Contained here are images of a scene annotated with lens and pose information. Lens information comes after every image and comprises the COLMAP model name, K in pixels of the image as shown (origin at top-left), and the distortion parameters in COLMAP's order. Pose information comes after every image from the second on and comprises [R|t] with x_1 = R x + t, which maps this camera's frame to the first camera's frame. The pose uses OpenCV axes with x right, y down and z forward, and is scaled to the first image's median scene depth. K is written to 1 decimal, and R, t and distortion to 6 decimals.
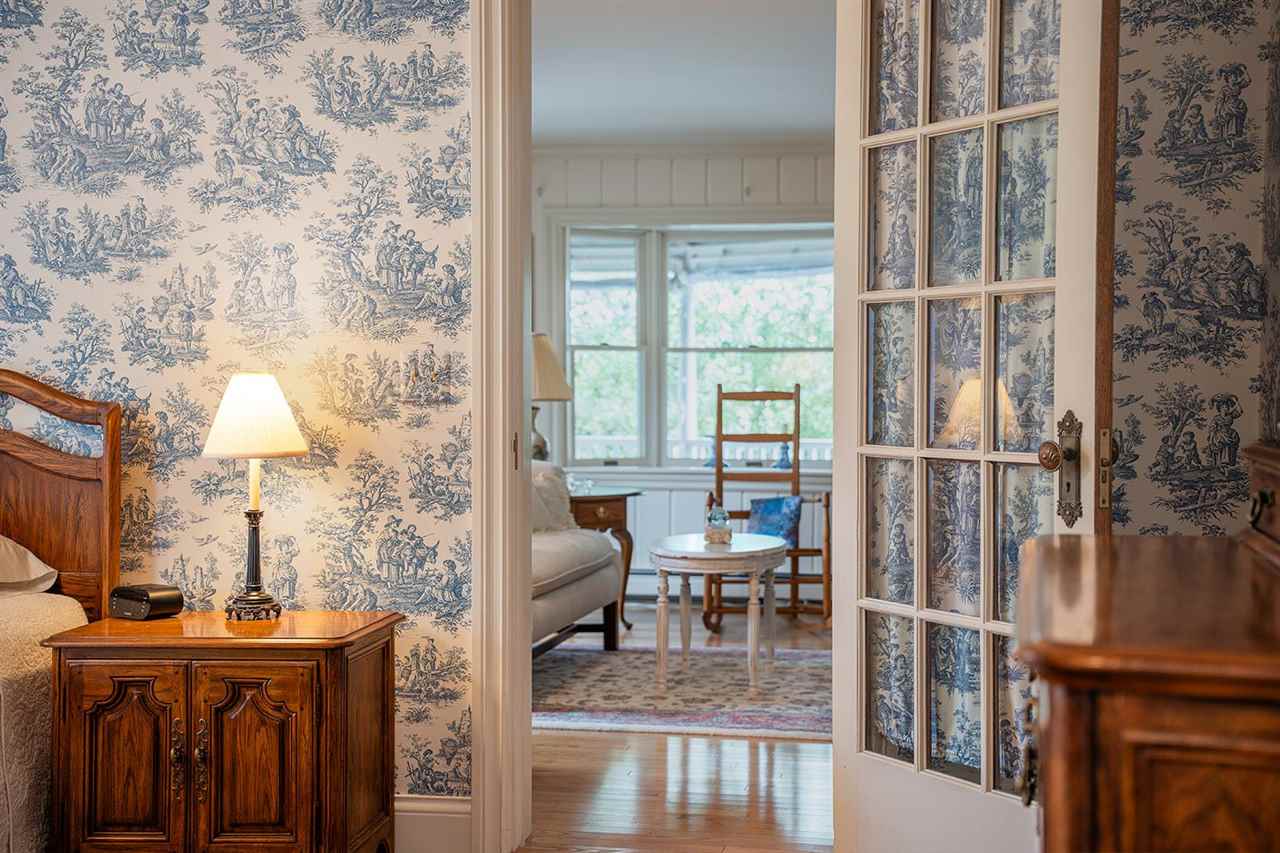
lens RADIAL K [[1687.9, 0, 631.5], [0, 1687.9, 435.8], [0, 0, 1]] dist [0.172803, 0.000000]
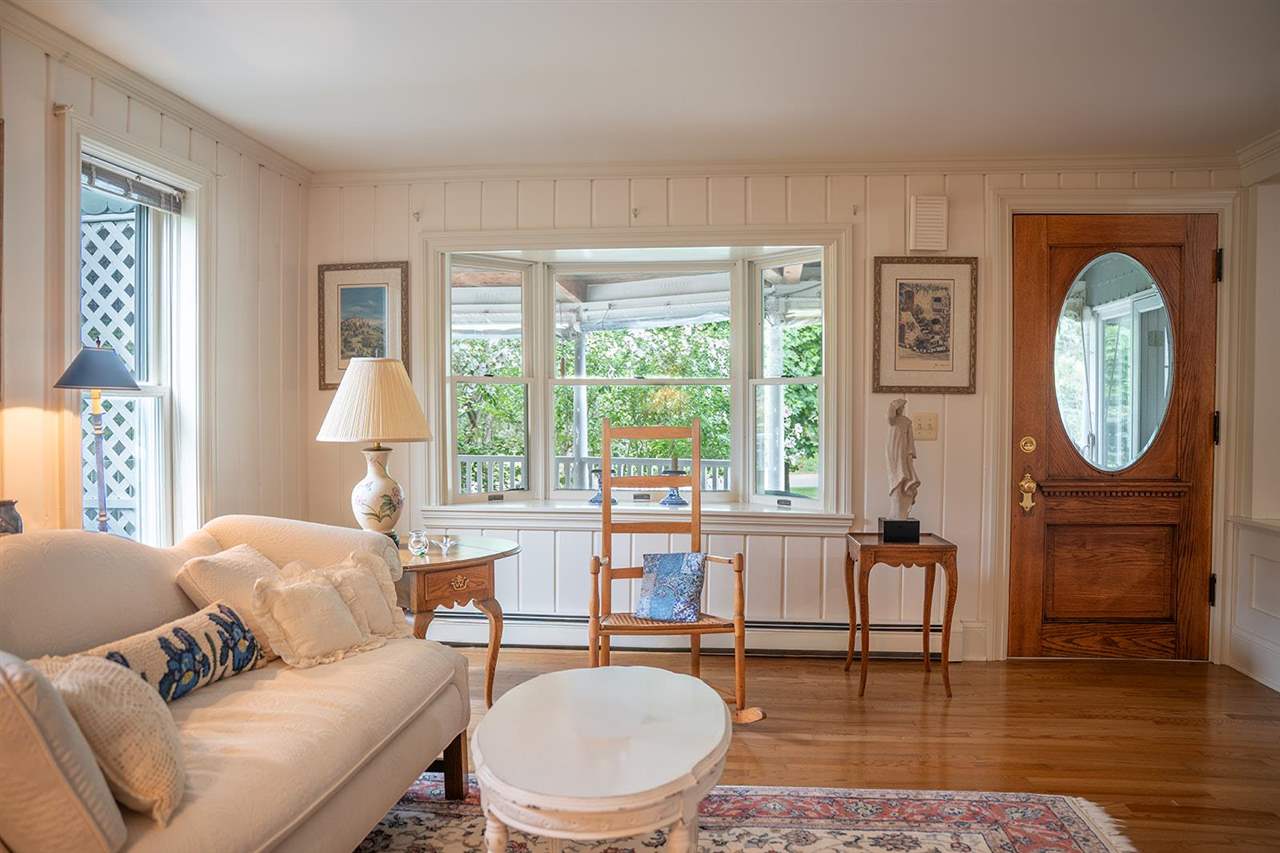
lens RADIAL K [[907.1, 0, 637.9], [0, 907.1, 428.4], [0, 0, 1]] dist [-0.137649, 0.091032]
pose [[0.996245, -0.003849, 0.086492, 0.028585], [0.004637, 0.999950, -0.008915, -0.021800], [-0.086453, 0.009283, 0.996213, 0.545861]]
